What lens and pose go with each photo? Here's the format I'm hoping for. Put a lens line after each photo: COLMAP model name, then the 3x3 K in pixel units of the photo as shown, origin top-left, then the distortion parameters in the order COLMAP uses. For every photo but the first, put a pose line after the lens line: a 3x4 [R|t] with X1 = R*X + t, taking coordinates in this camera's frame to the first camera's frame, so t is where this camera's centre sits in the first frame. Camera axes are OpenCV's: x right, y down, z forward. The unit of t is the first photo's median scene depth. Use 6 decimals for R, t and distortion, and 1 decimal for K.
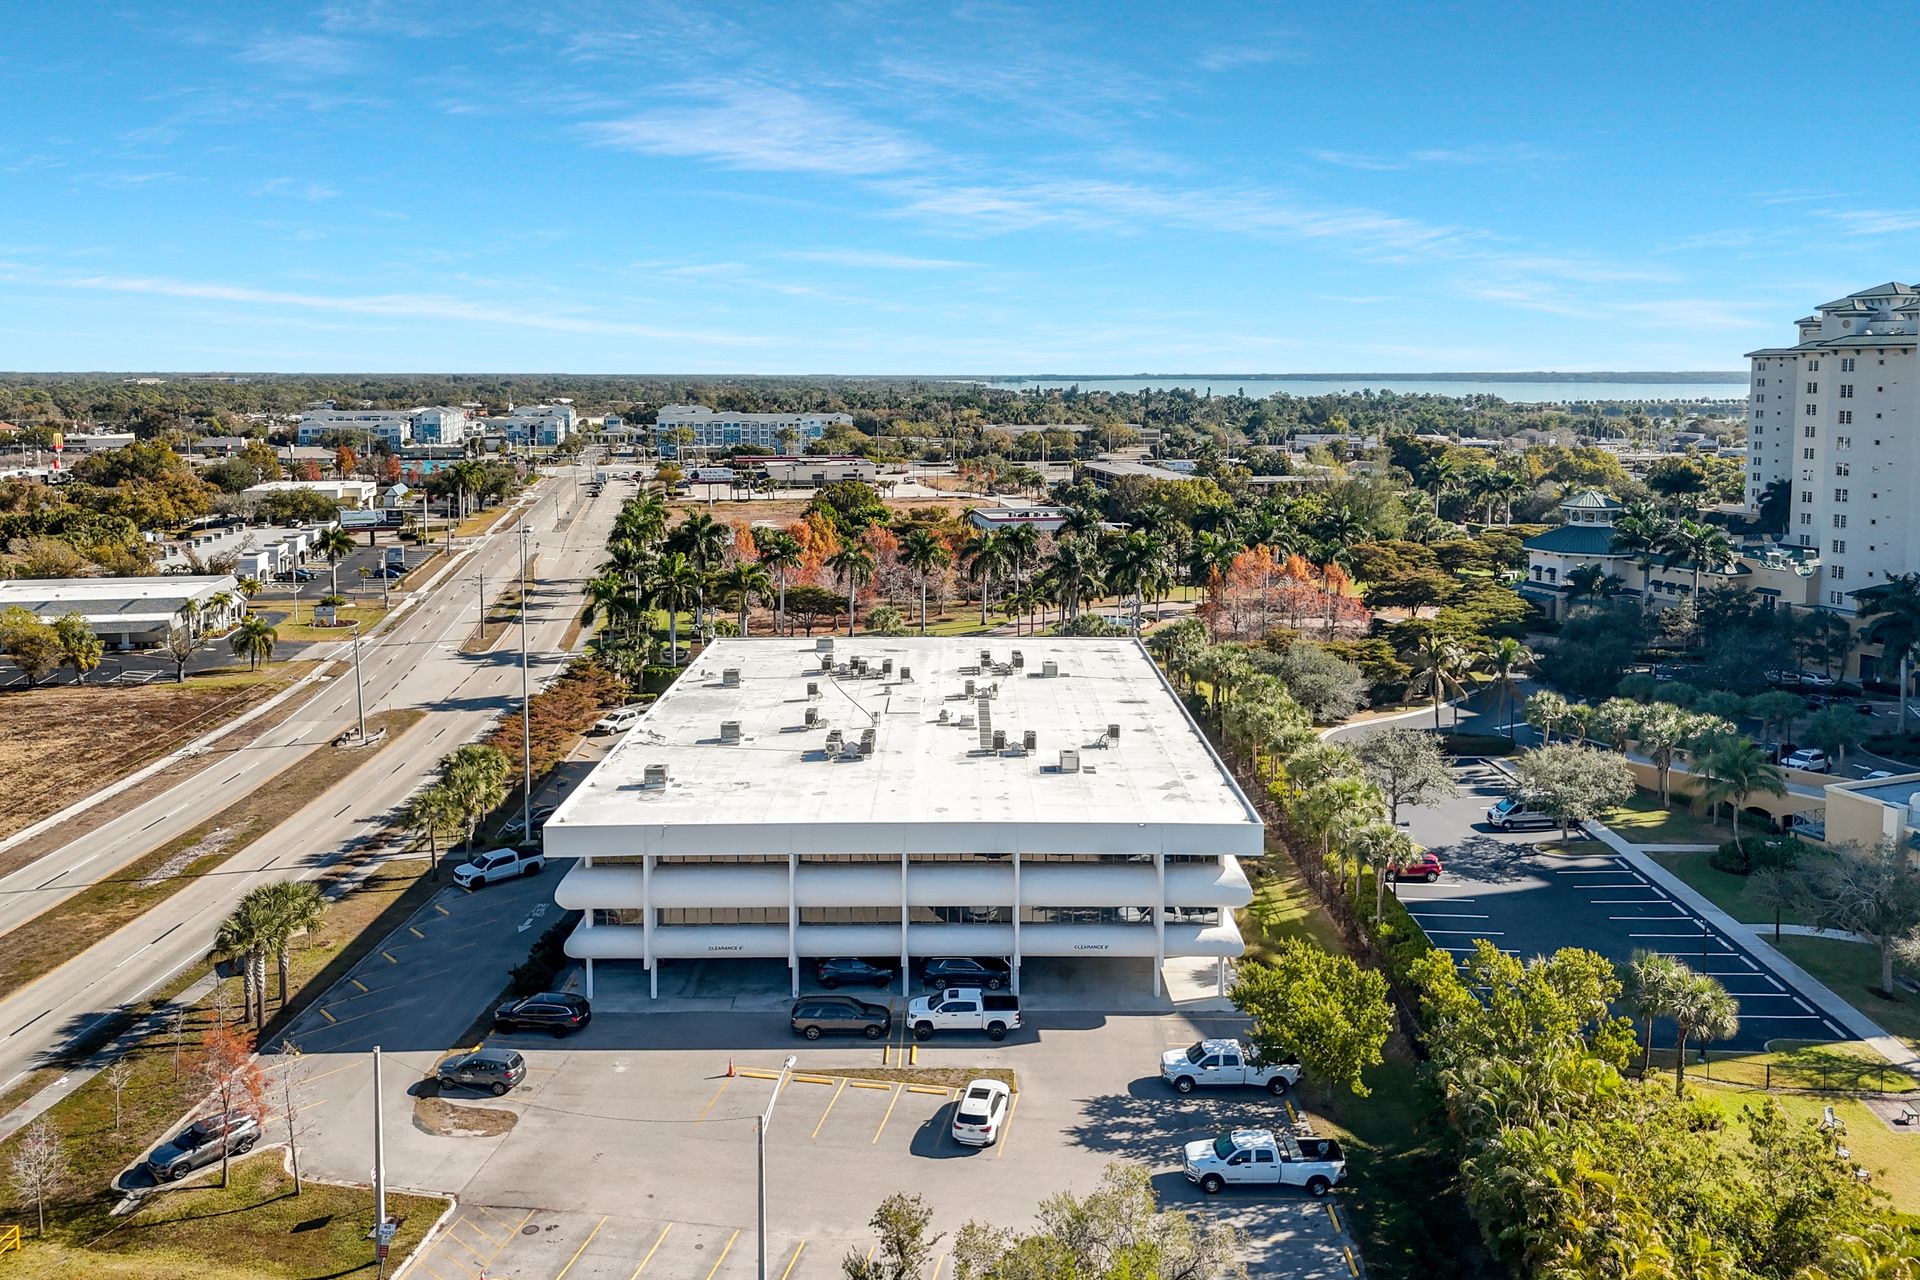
lens RADIAL K [[1453.6, 0, 960.0], [0, 1453.6, 640.0], [0, 0, 1]] dist [0.042985, -0.004860]
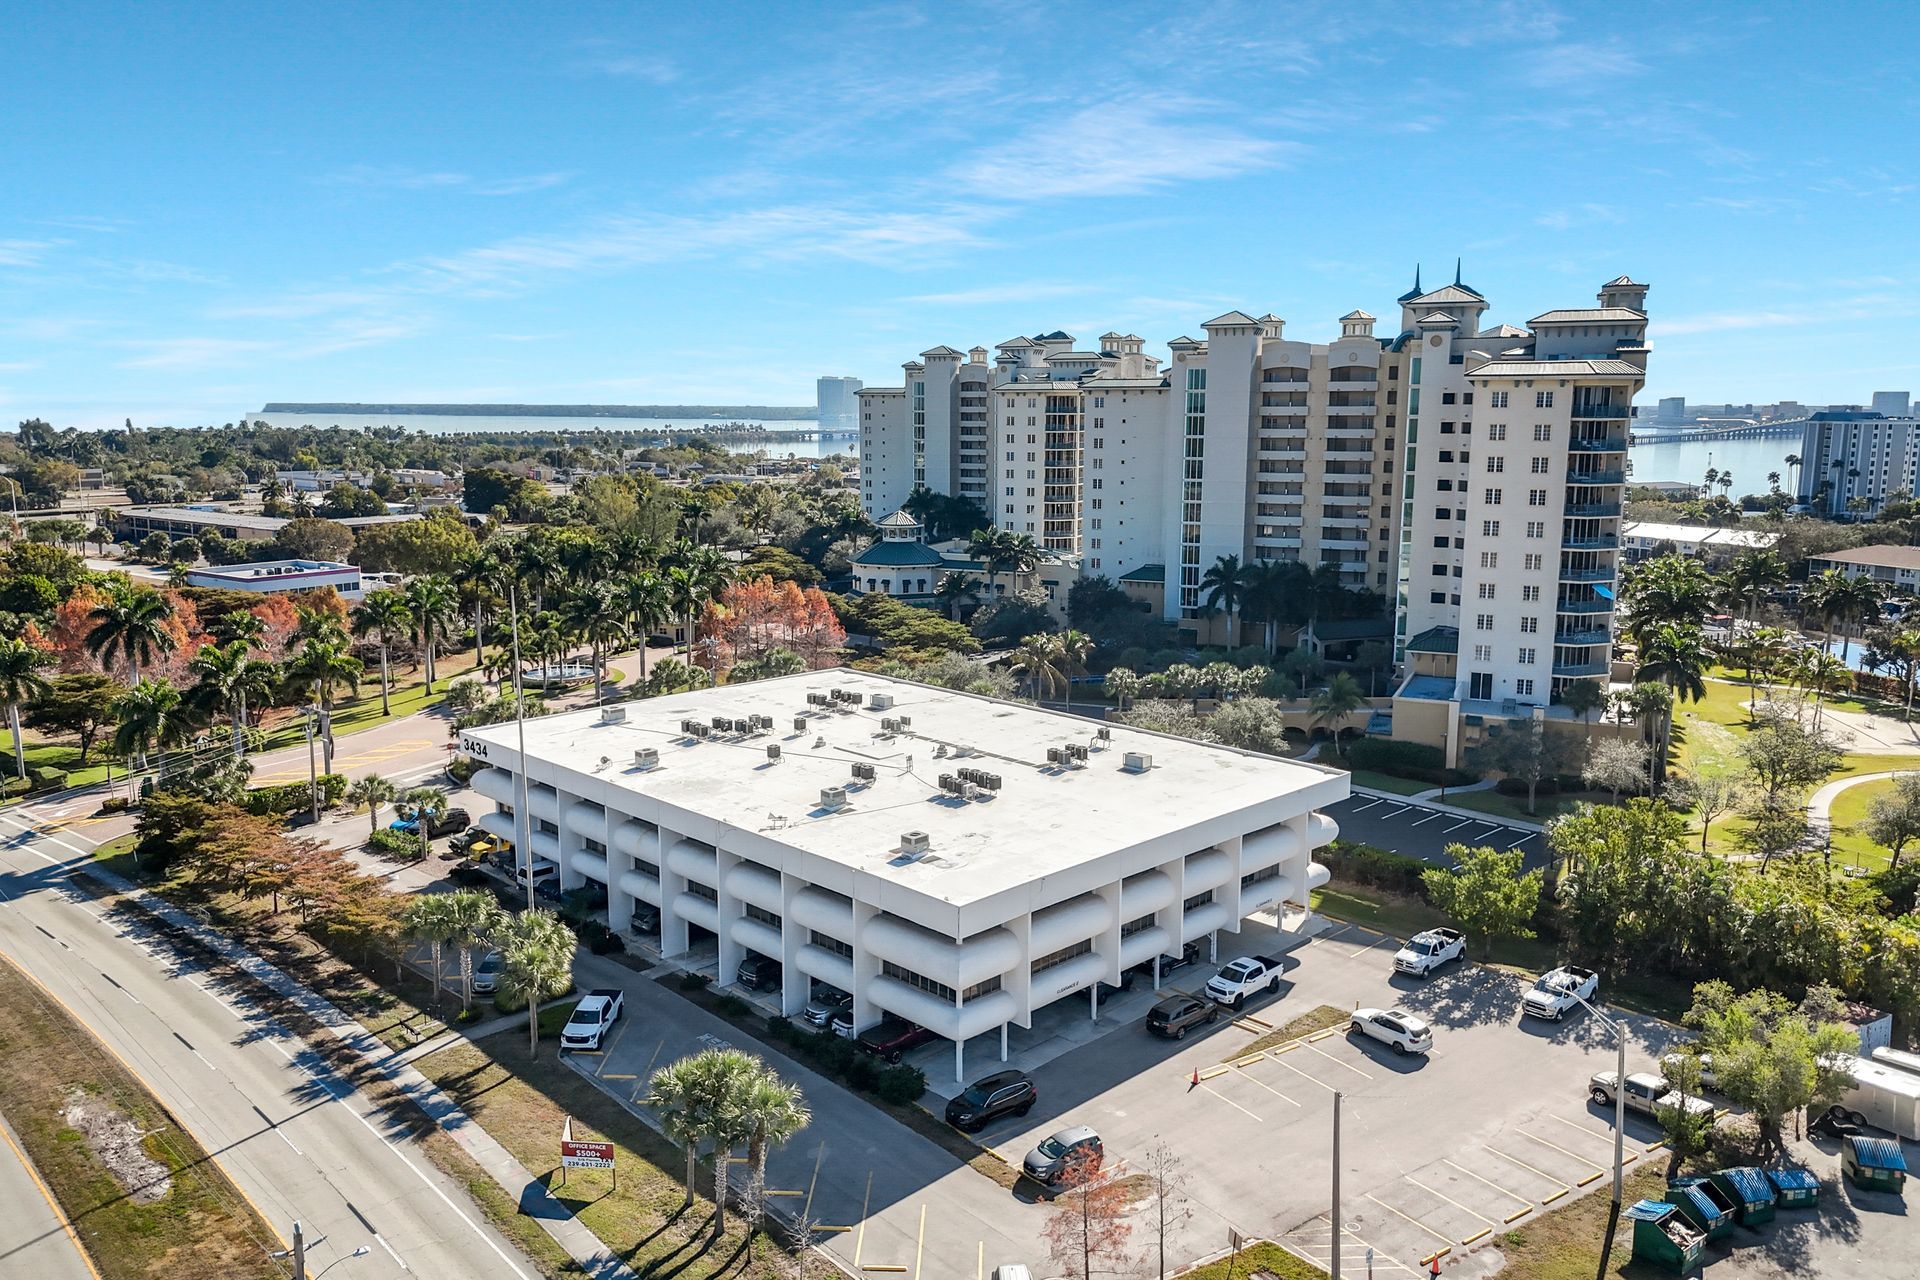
lens RADIAL K [[1417.7, 0, 953.6], [0, 1417.7, 642.0], [0, 0, 1]] dist [0.091522, -0.098864]
pose [[0.715375, -0.114770, 0.689251, -0.842954], [0.124925, 0.991533, 0.035445, -0.077211], [-0.687483, 0.060748, 0.723655, 0.280499]]
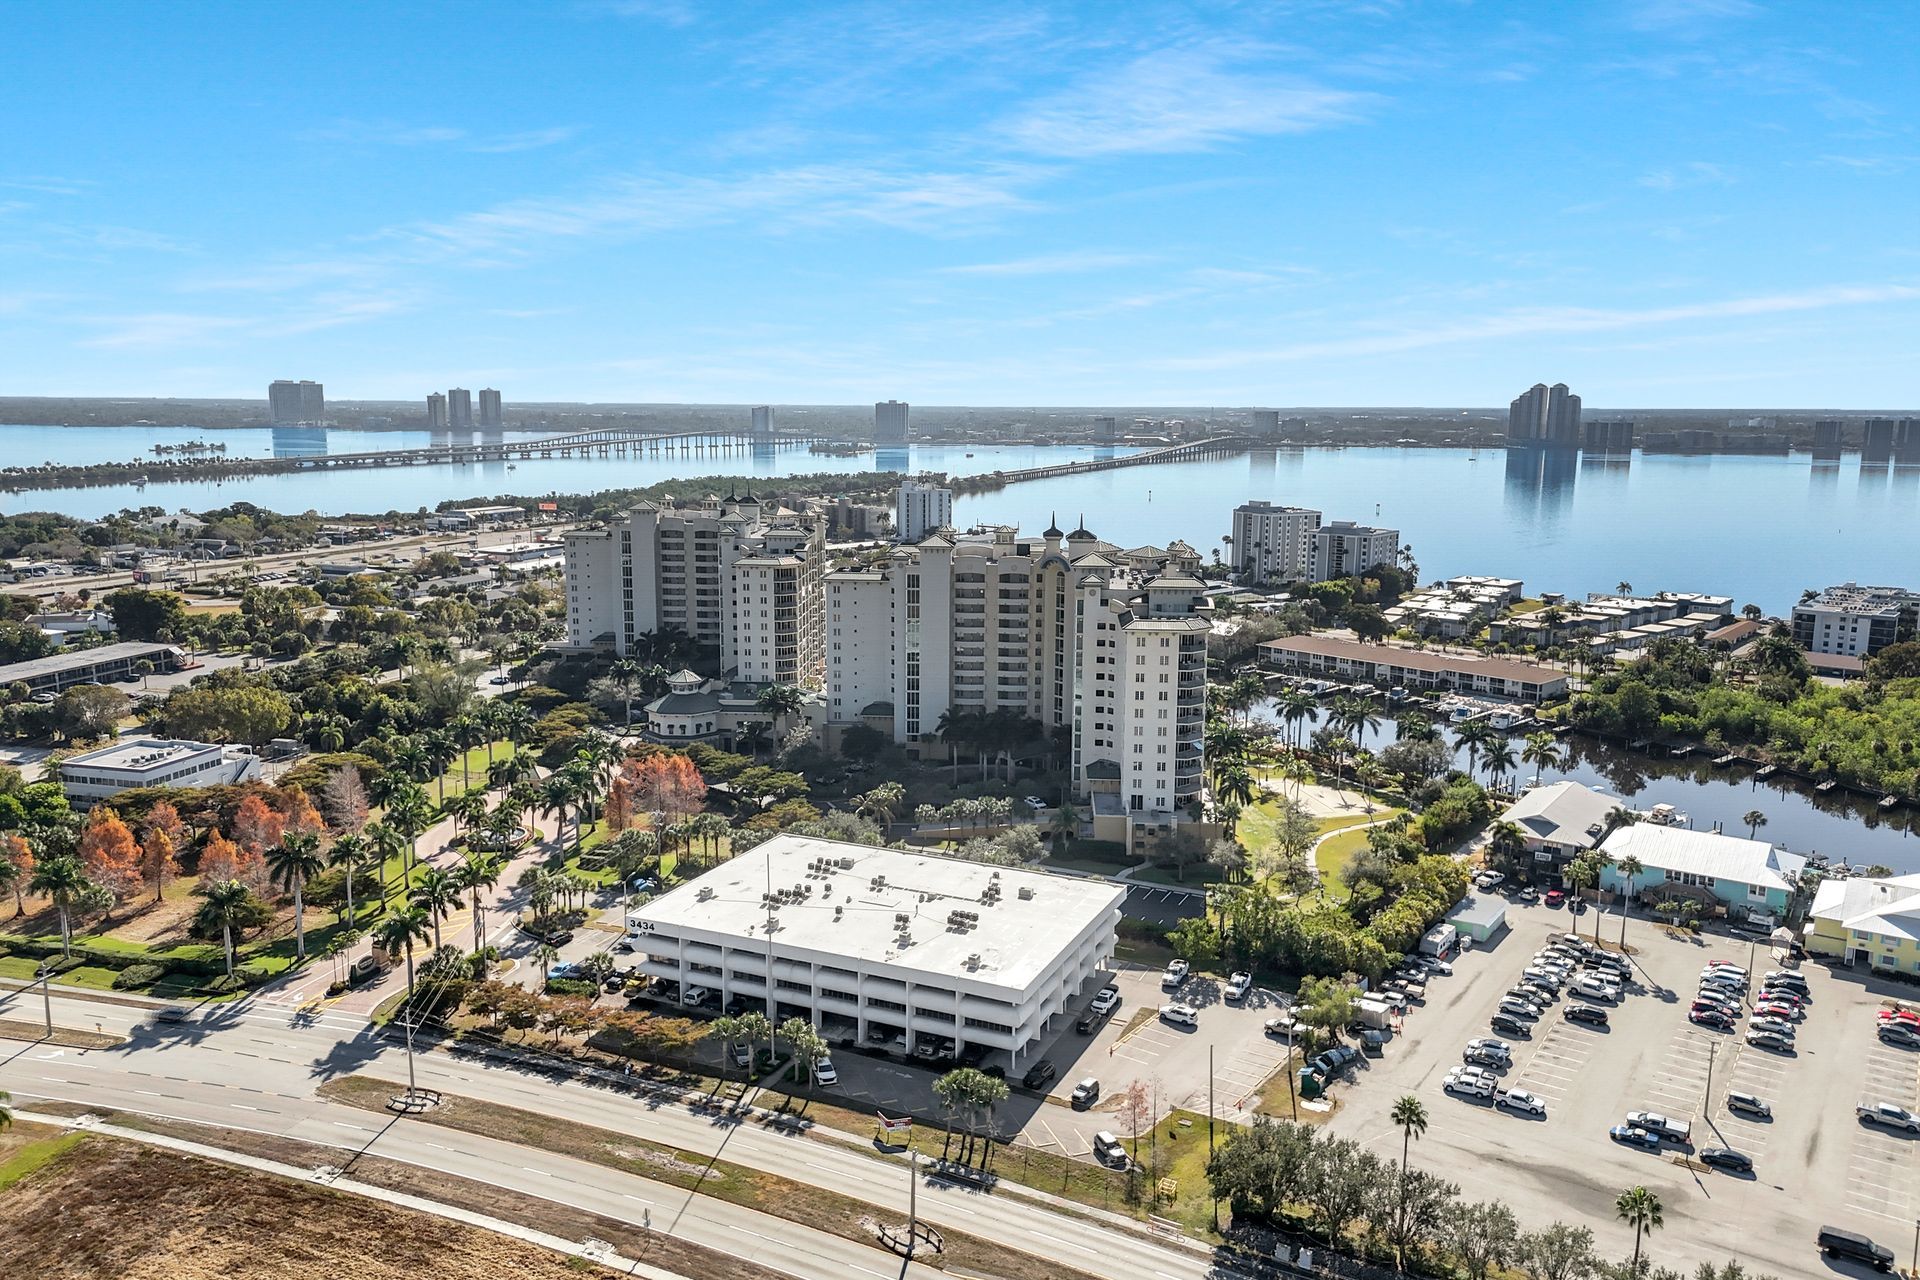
lens RADIAL K [[1417.7, 0, 953.6], [0, 1417.7, 642.0], [0, 0, 1]] dist [0.091522, -0.098864]
pose [[0.423010, -0.151506, 0.893369, -1.949866], [0.159415, 0.982988, 0.091221, -0.538419], [-0.891992, 0.103829, 0.439966, 0.100911]]
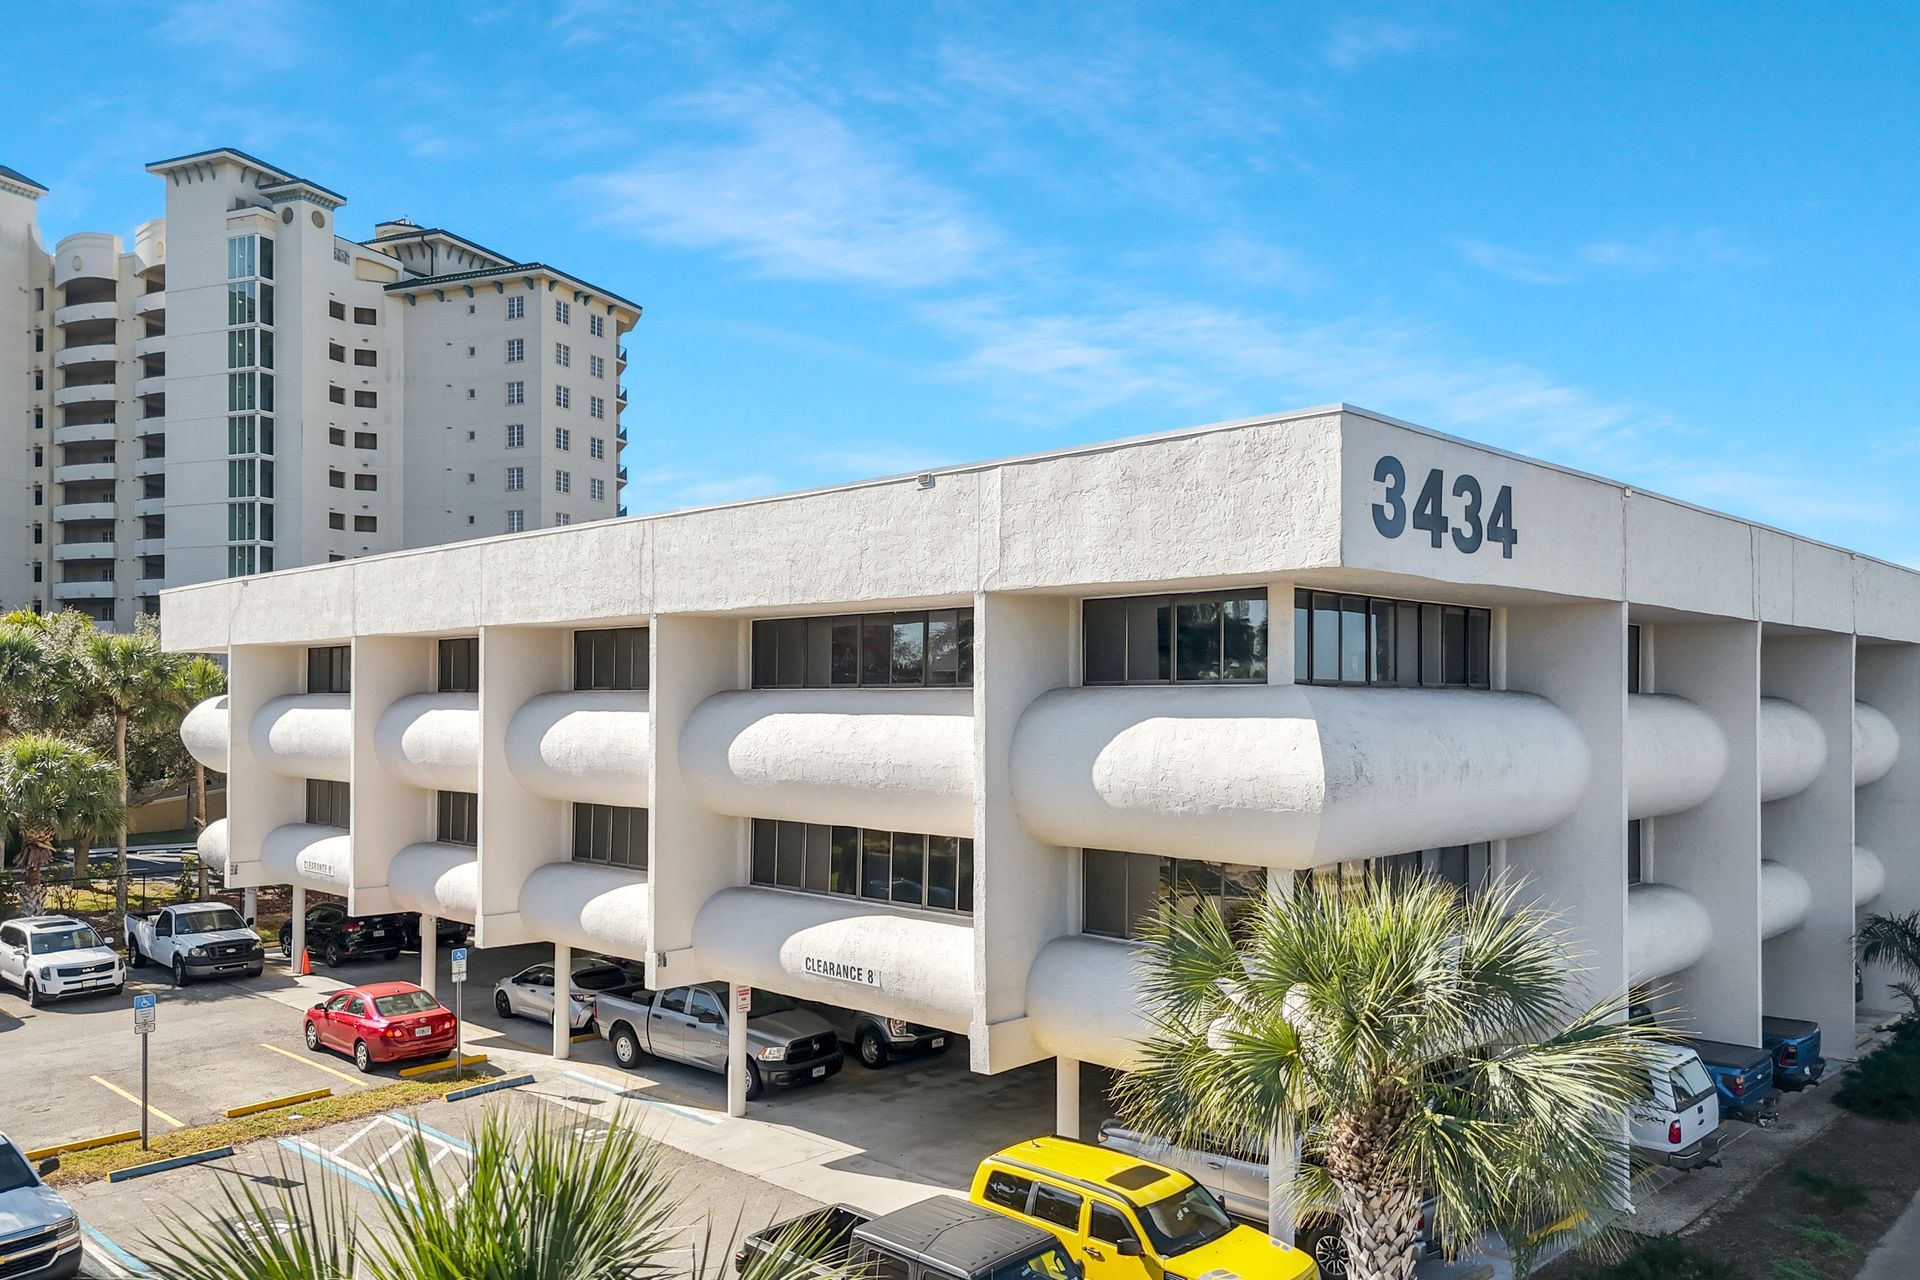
lens RADIAL K [[1434.0, 0, 966.7], [0, 1434.0, 703.2], [0, 0, 1]] dist [0.007640, 0.003017]
pose [[-0.718631, -0.001986, 0.695388, -0.358828], [0.121238, 0.984323, 0.128103, 0.002615], [-0.684741, 0.176366, -0.707124, 1.730677]]
